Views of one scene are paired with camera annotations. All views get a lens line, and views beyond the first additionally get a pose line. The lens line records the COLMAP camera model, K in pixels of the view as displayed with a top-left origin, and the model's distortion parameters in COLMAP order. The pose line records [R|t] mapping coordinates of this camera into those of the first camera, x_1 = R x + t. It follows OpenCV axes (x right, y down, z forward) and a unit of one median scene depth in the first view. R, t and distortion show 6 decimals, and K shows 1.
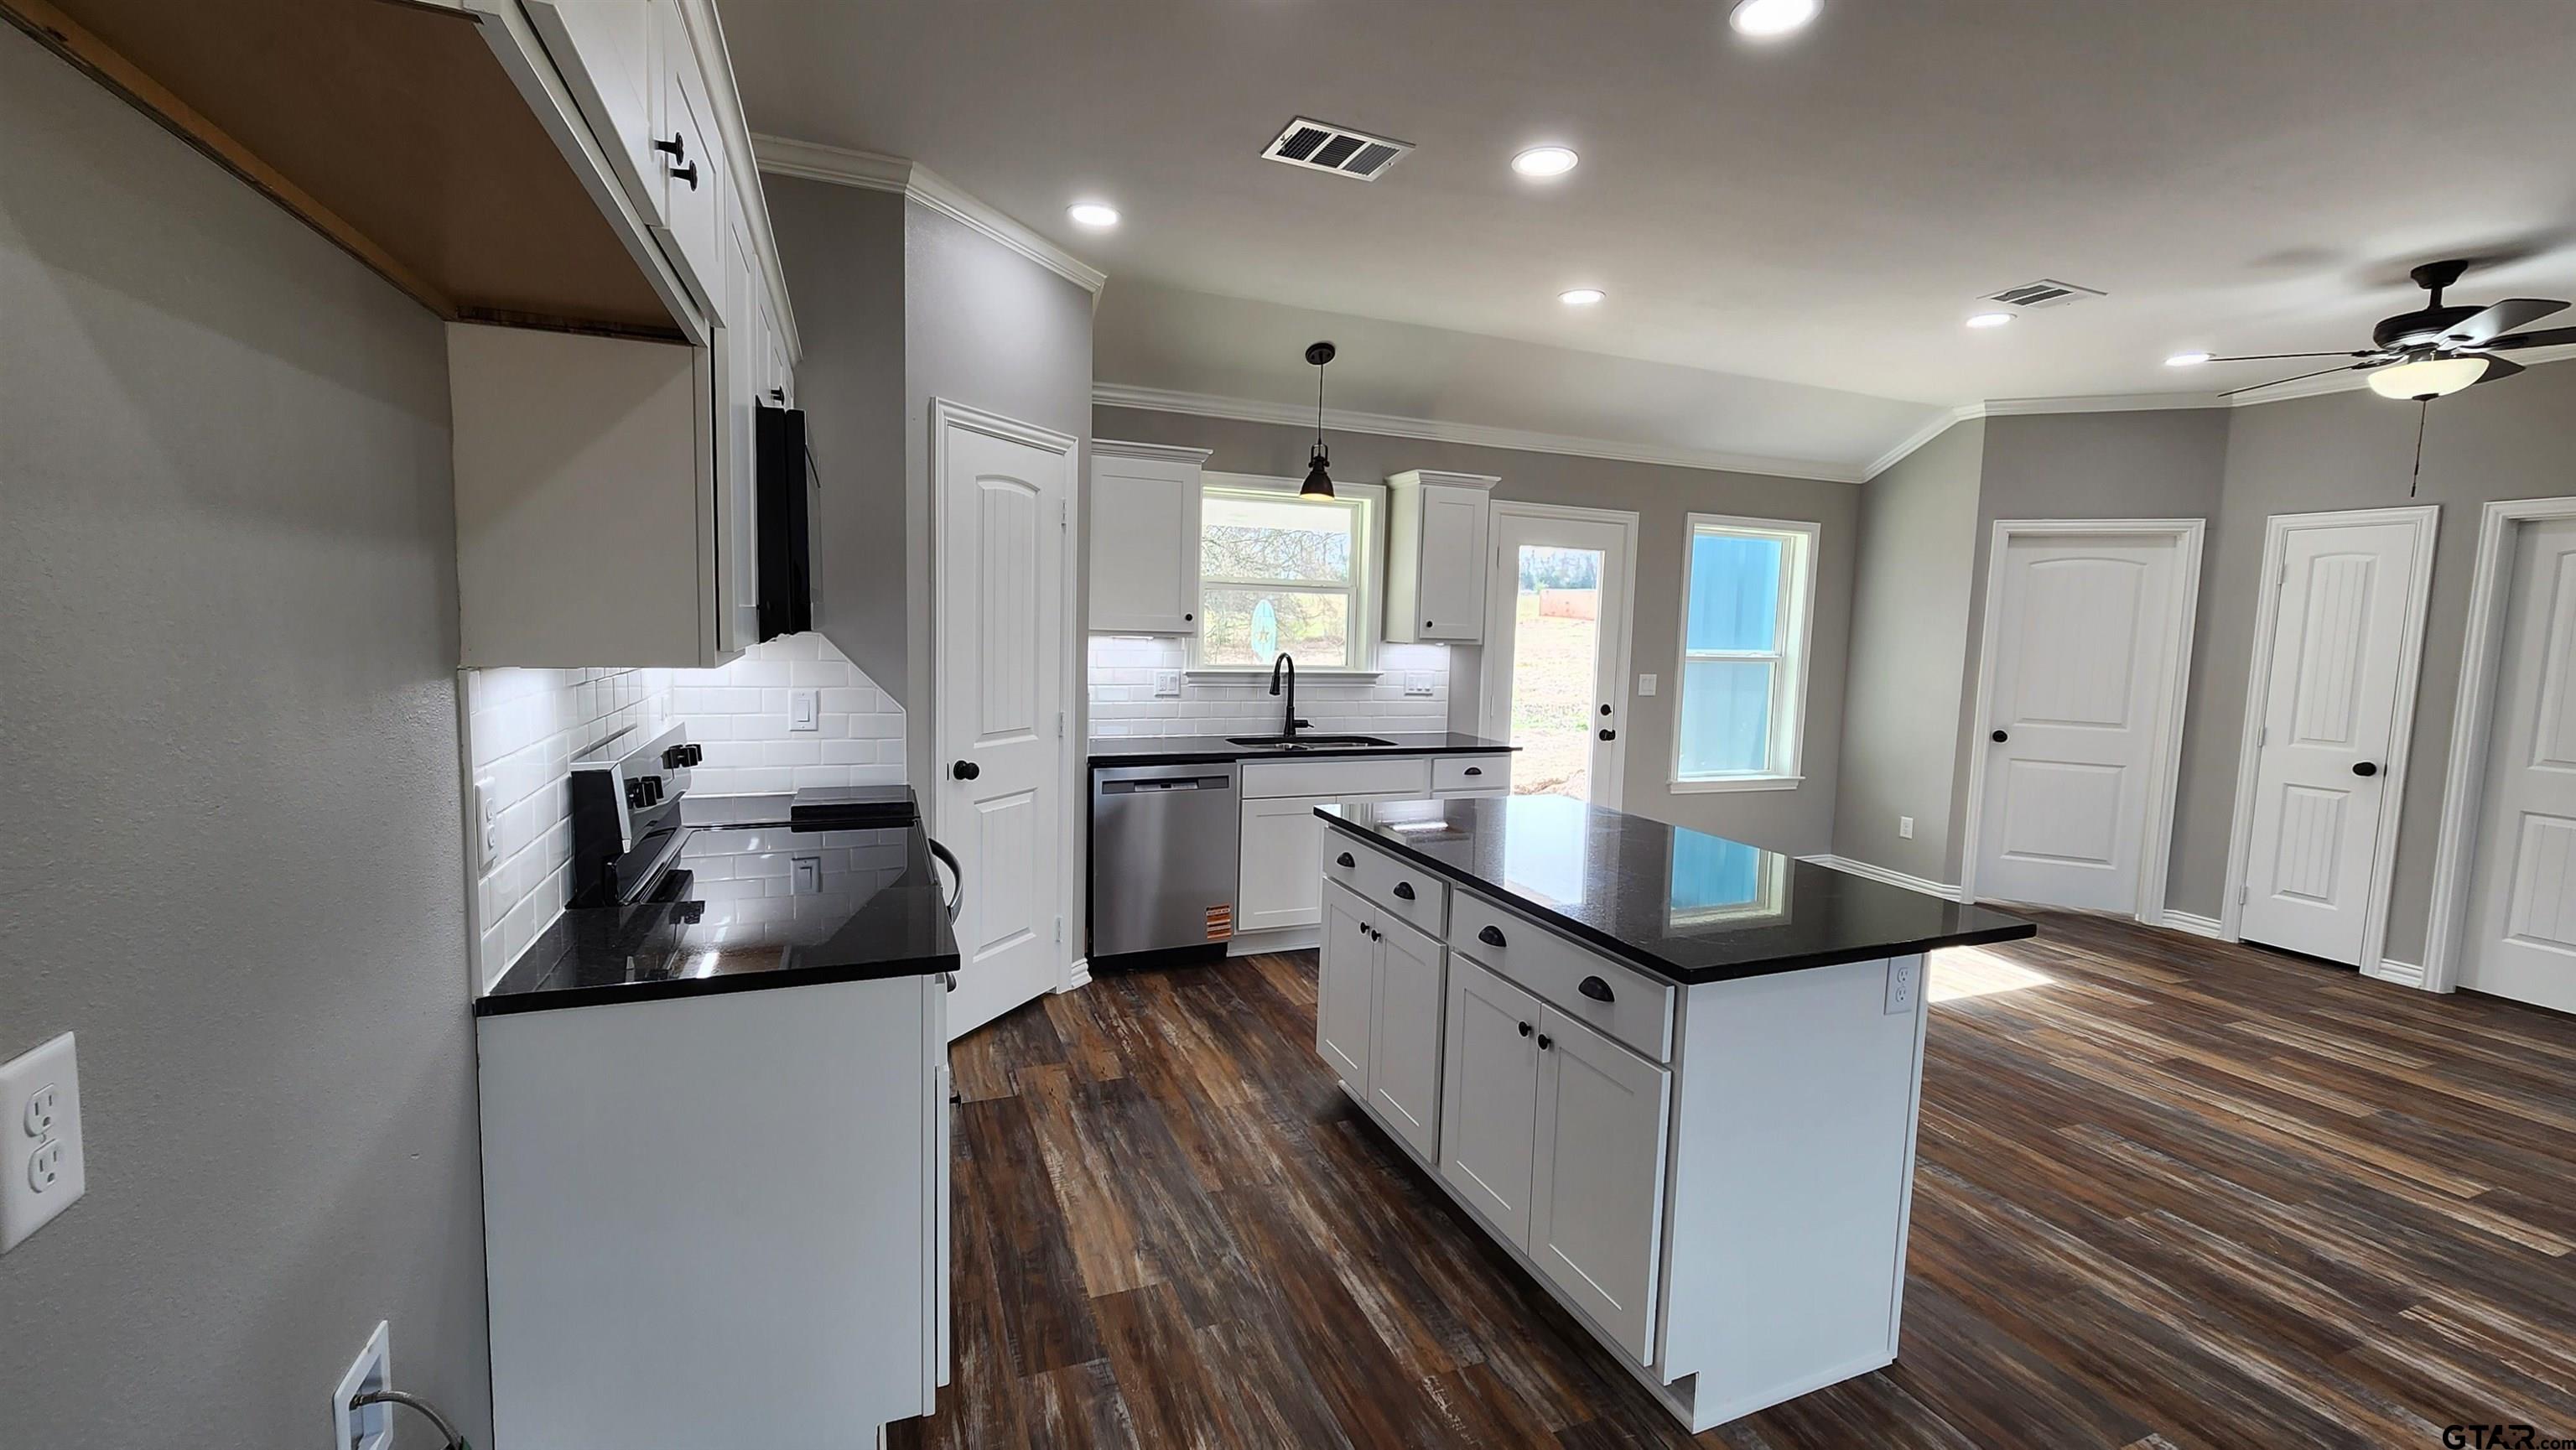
lens RADIAL K [[1049.0, 0, 1294.1], [0, 1049.0, 719.4], [0, 0, 1]] dist [0.000576, -0.000960]
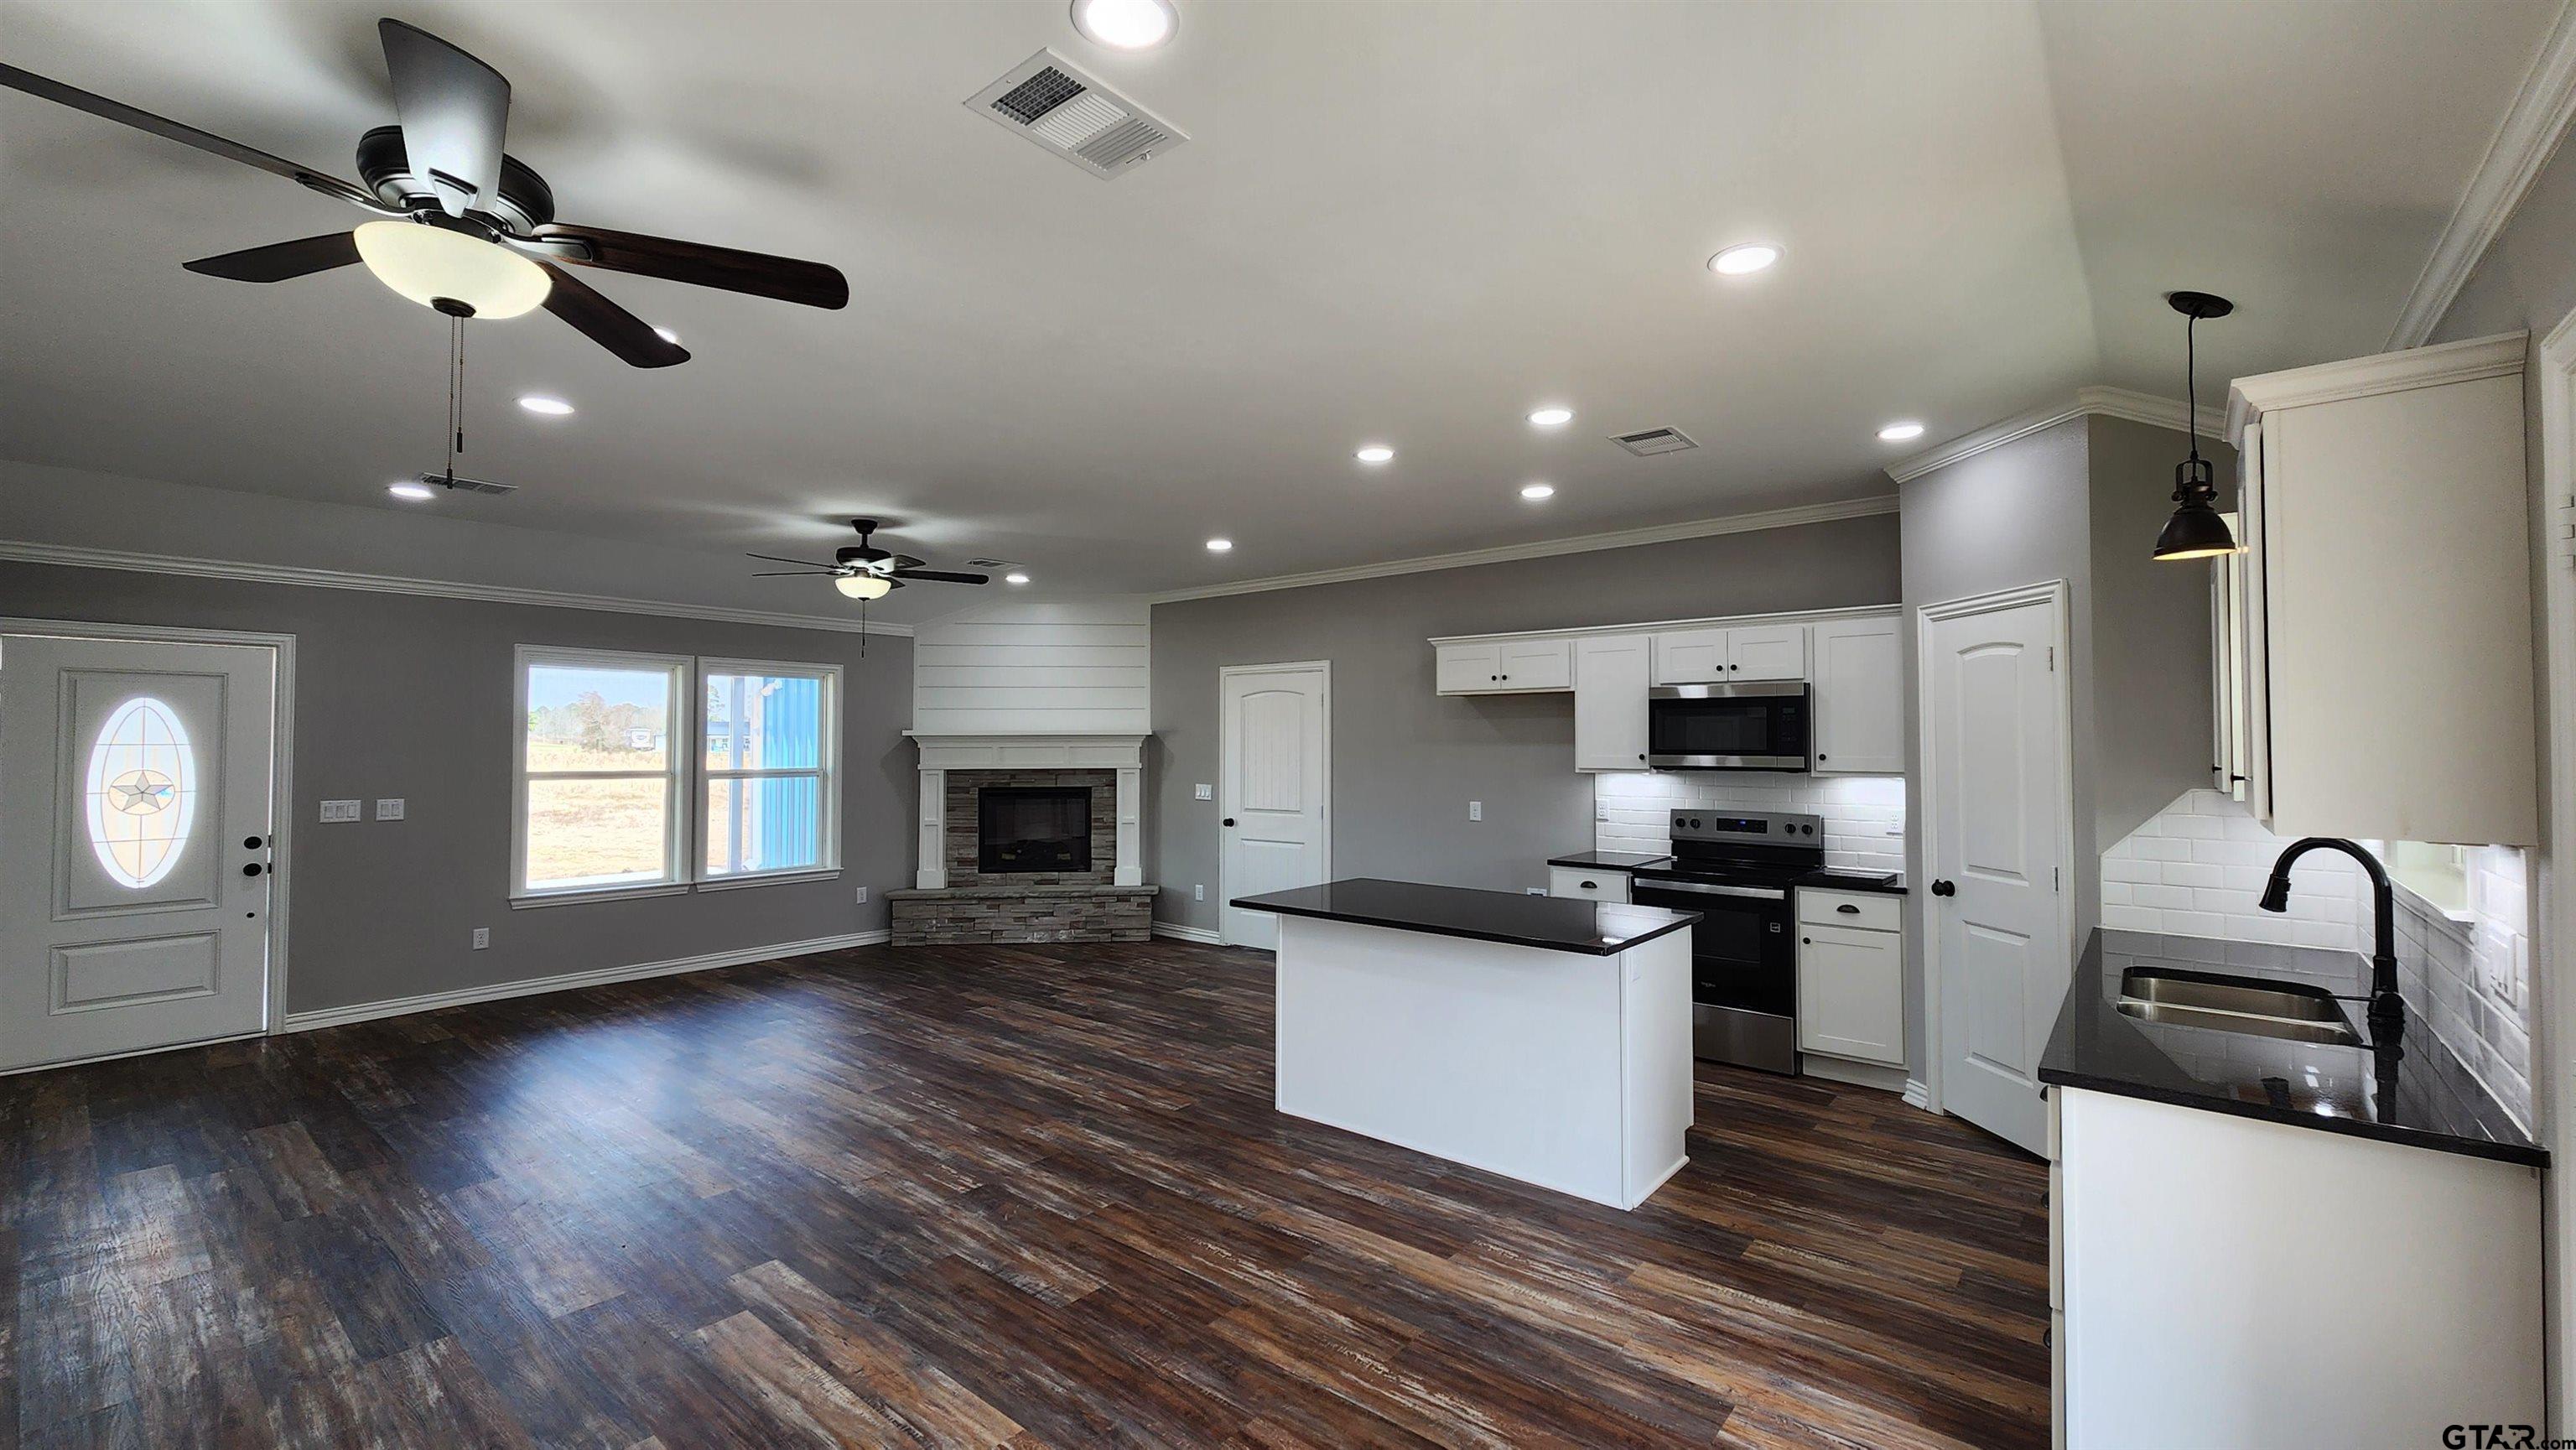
lens RADIAL K [[1049.0, 0, 1294.1], [0, 1049.0, 719.4], [0, 0, 1]] dist [0.000576, -0.000960]
pose [[-0.882254, -0.041917, -0.468904, 0.843836], [-0.072309, 0.996275, 0.046992, -0.135652], [0.465187, 0.075365, -0.881998, 1.520154]]
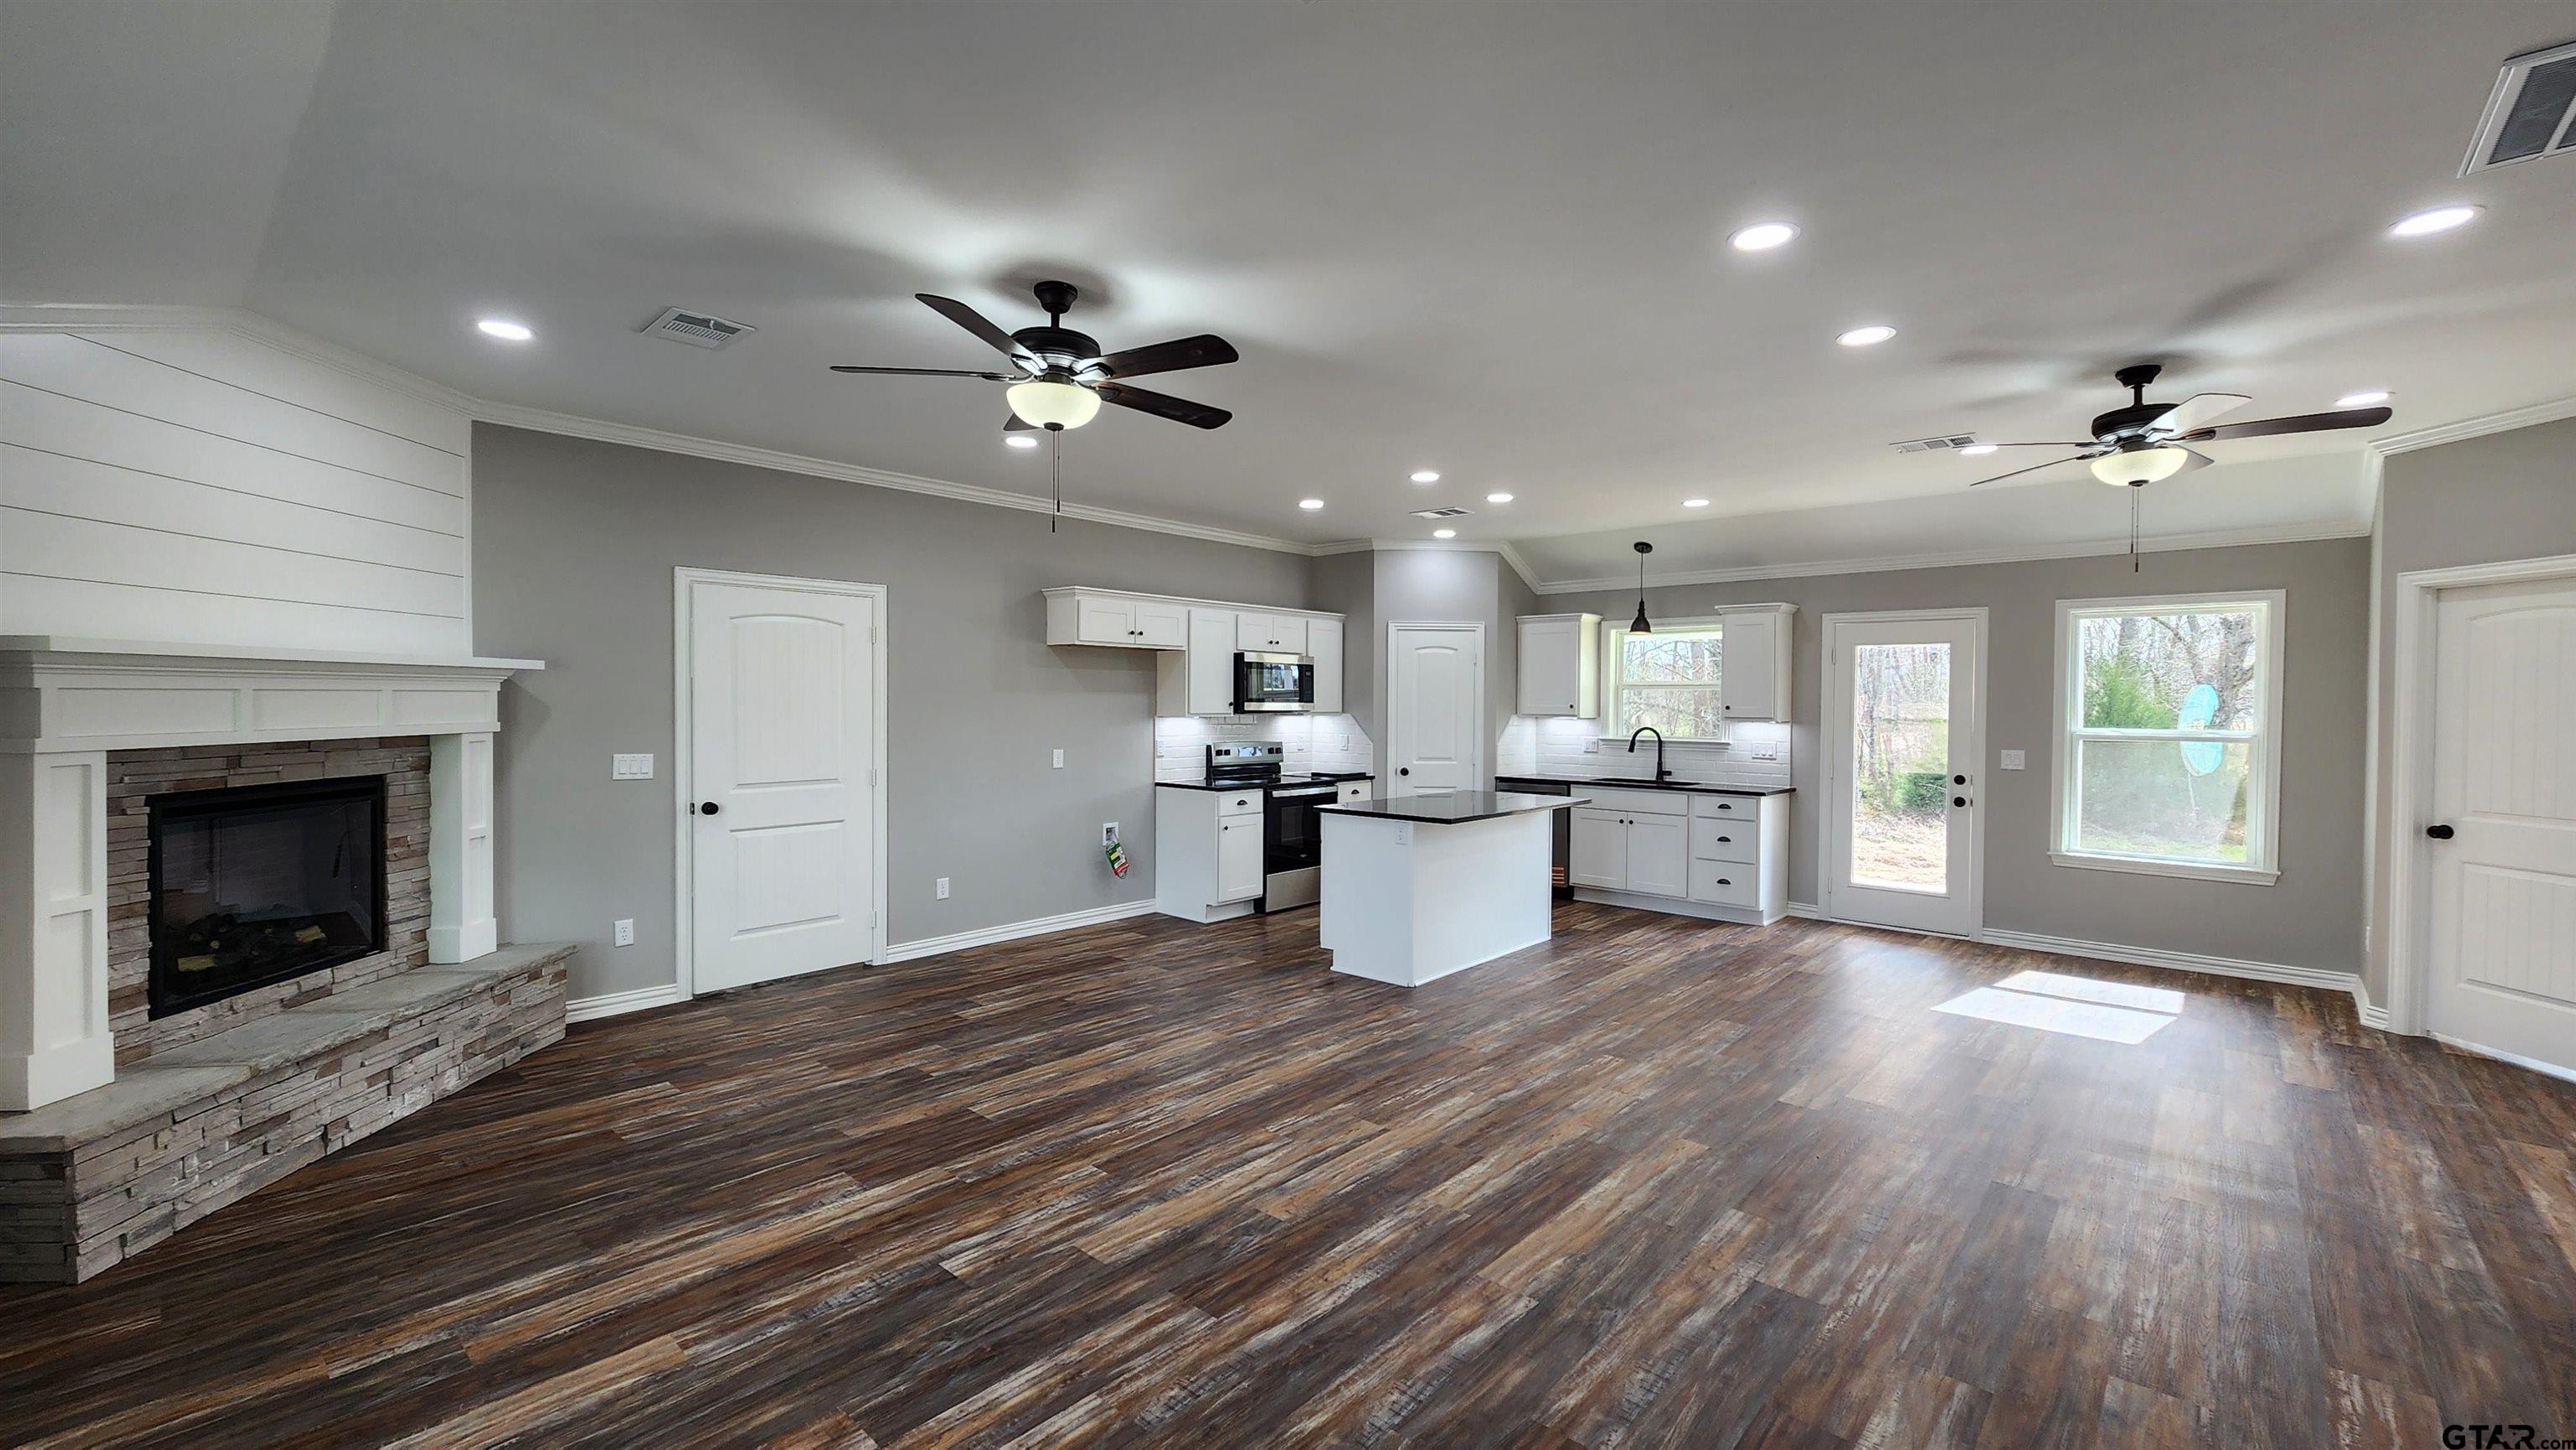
lens RADIAL K [[1049.0, 0, 1294.1], [0, 1049.0, 719.4], [0, 0, 1]] dist [0.000576, -0.000960]
pose [[0.435546, -0.010962, -0.900100, 1.515462], [-0.080110, 0.995486, -0.050888, 0.062927], [0.896595, 0.094271, 0.432701, -0.231781]]
